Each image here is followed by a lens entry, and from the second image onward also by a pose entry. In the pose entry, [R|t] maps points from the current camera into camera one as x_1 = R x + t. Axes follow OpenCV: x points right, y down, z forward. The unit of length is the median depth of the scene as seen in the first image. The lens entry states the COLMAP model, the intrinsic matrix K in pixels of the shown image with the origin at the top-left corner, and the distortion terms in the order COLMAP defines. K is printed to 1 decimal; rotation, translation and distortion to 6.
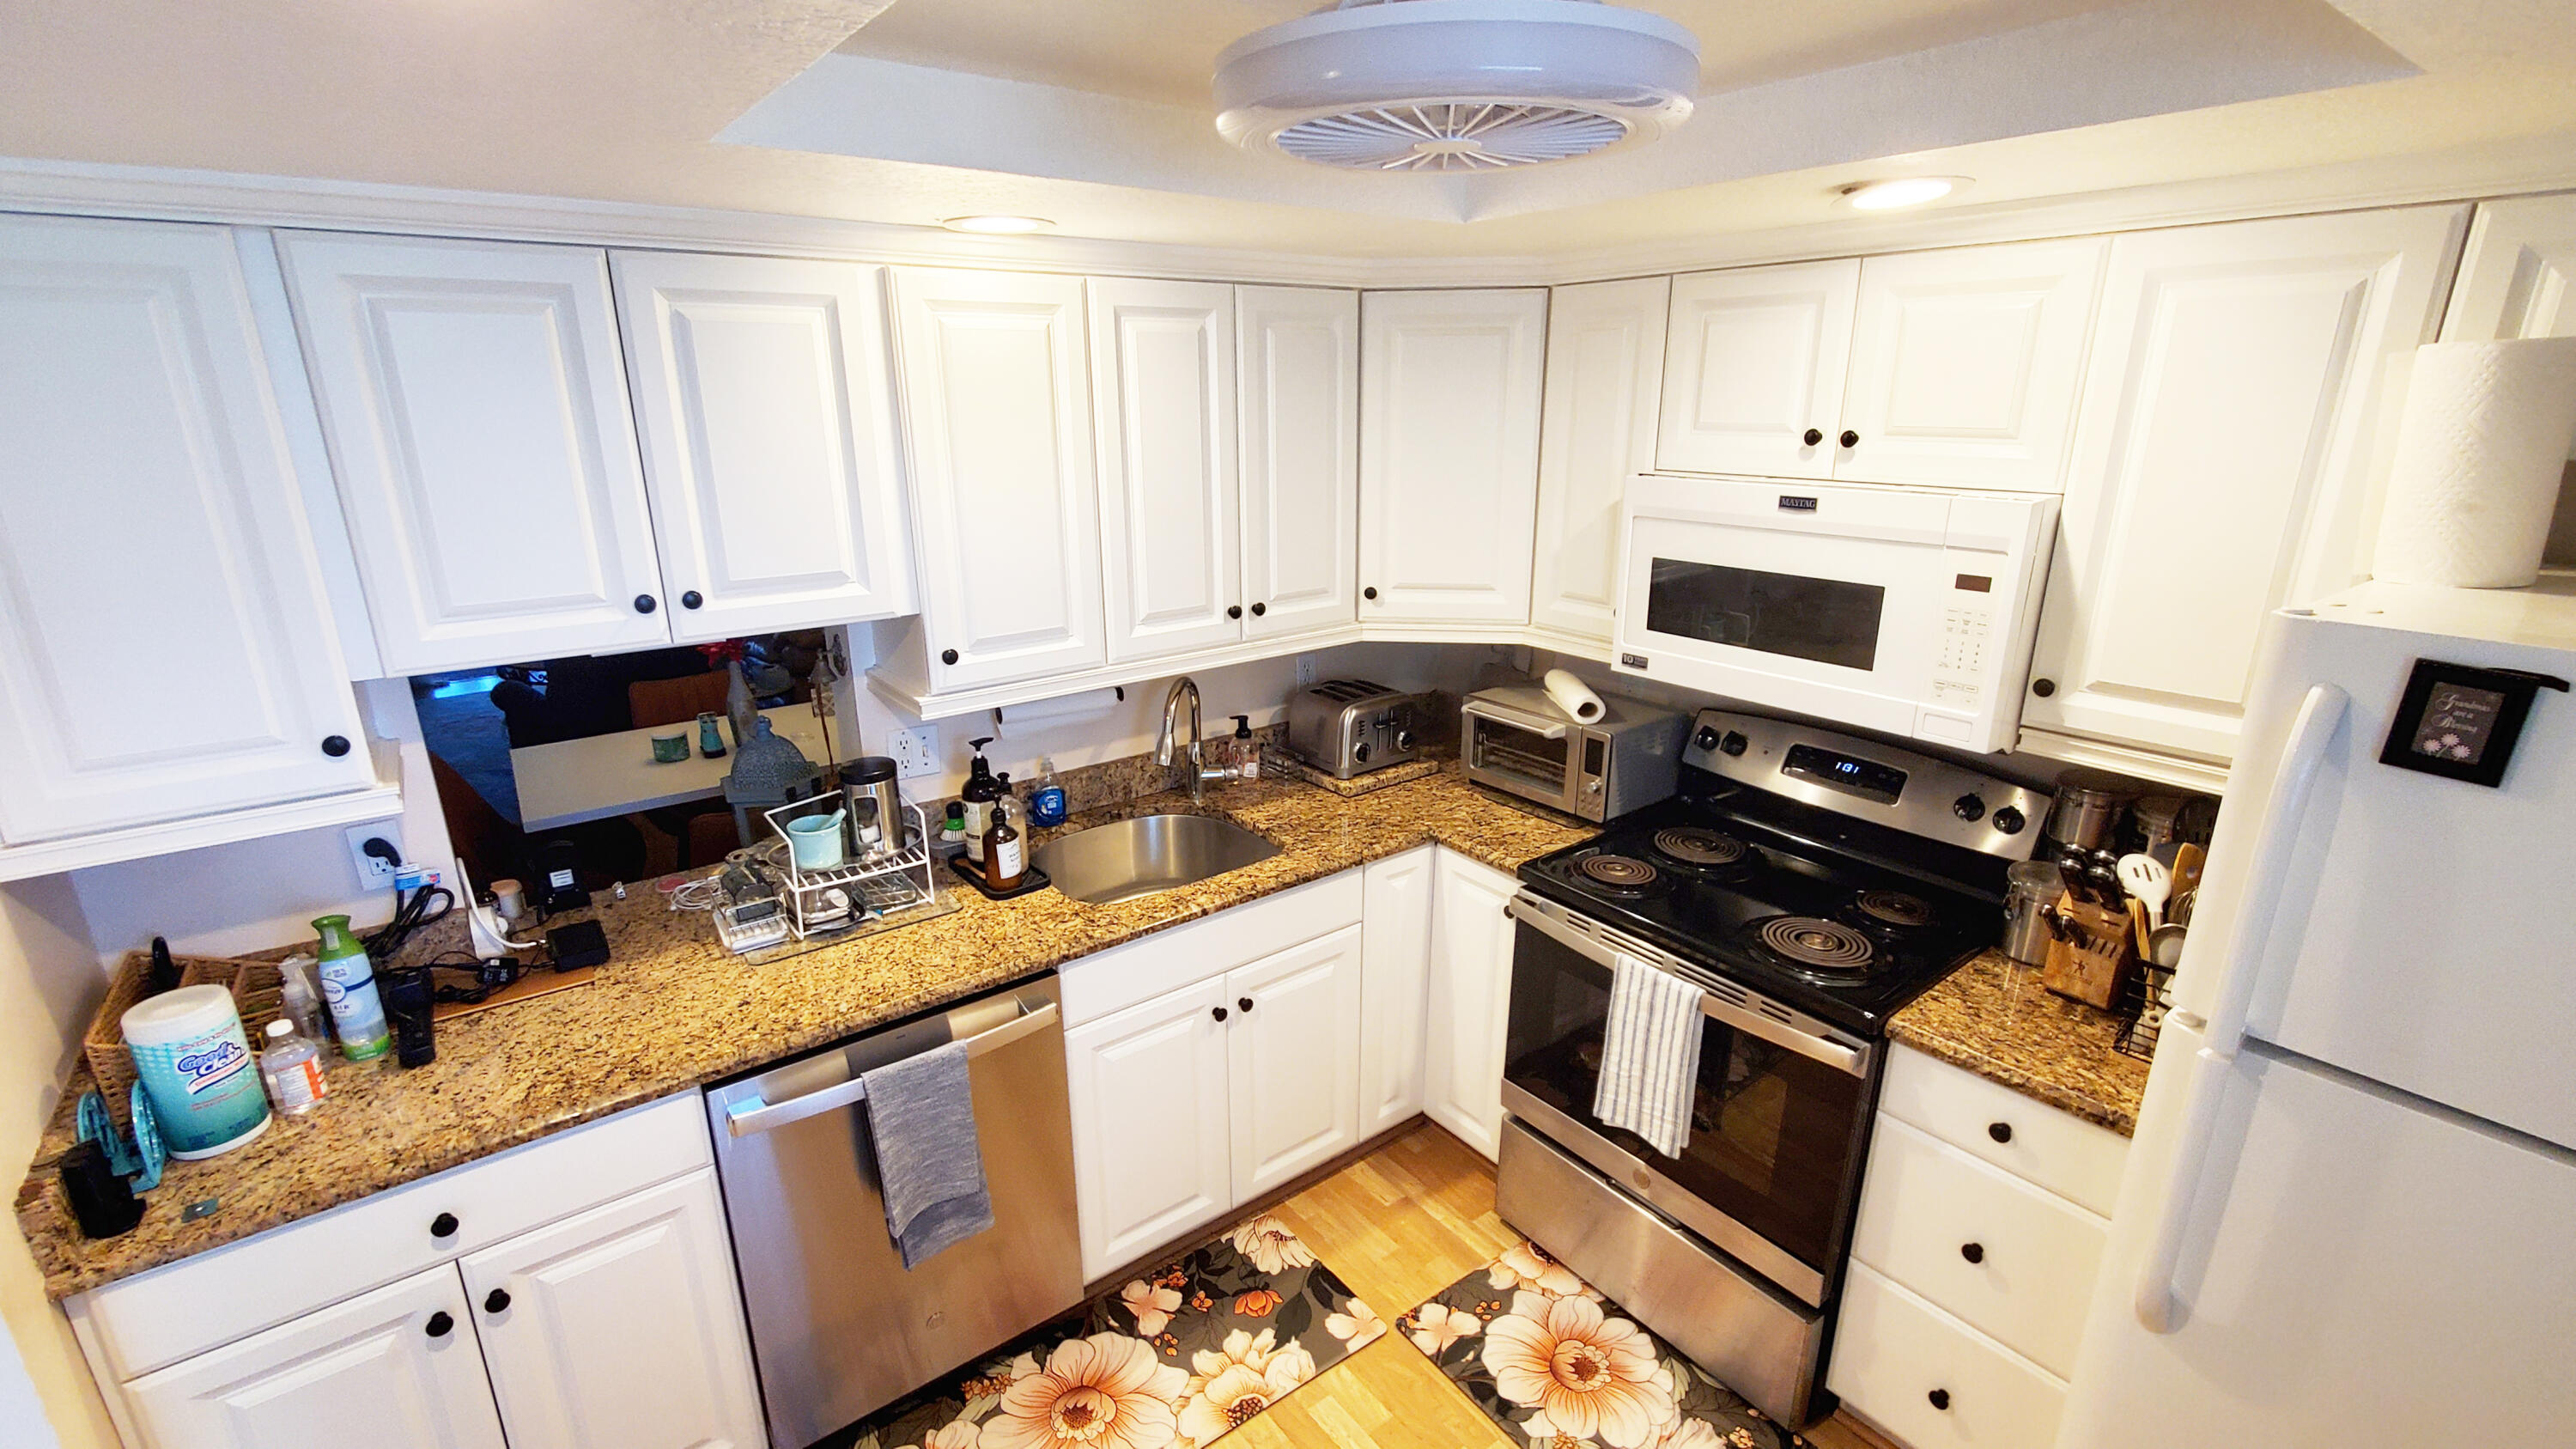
lens RADIAL K [[1186.9, 0, 1291.4], [0, 1186.9, 737.4], [0, 0, 1]] dist [0.010909, -0.000210]
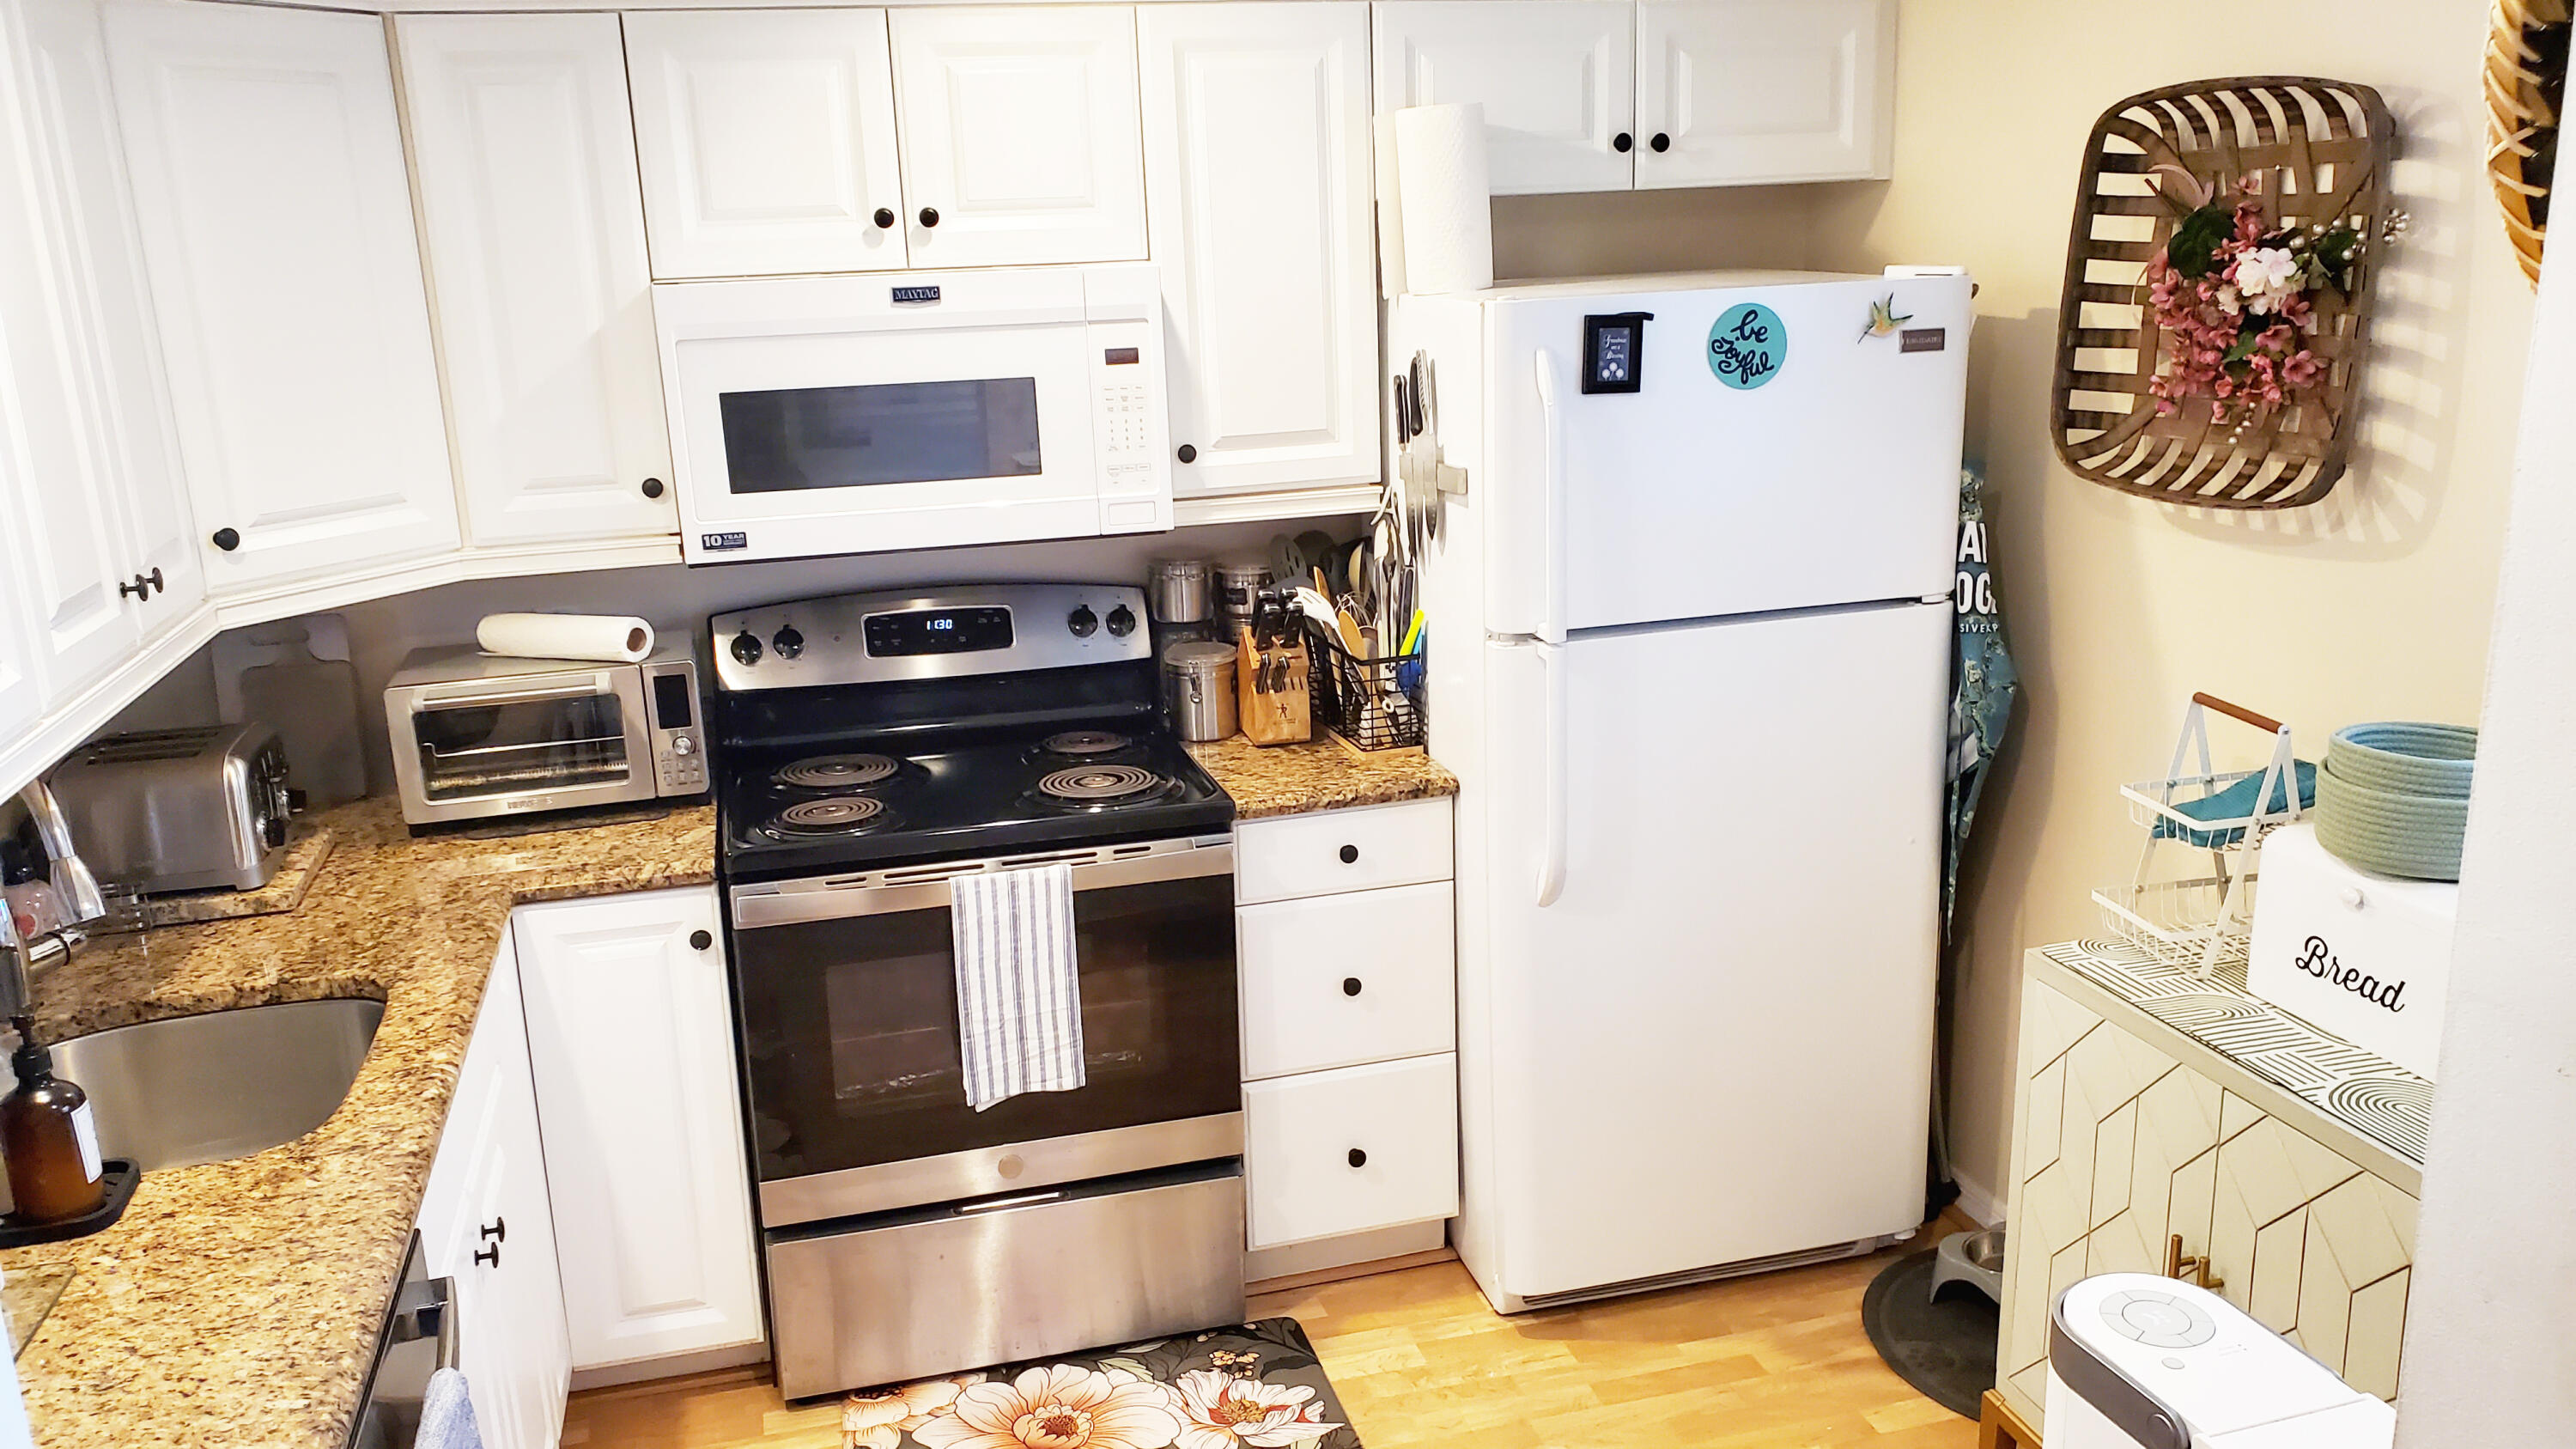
lens RADIAL K [[2080.9, 0, 1354.0], [0, 2080.9, 721.6], [0, 0, 1]] dist [0.299083, -0.798675]
pose [[0.347186, -0.231949, 0.908659, -0.868158], [0.309057, 0.943101, 0.122654, -0.001478], [-0.885407, 0.238244, 0.399117, 0.198518]]
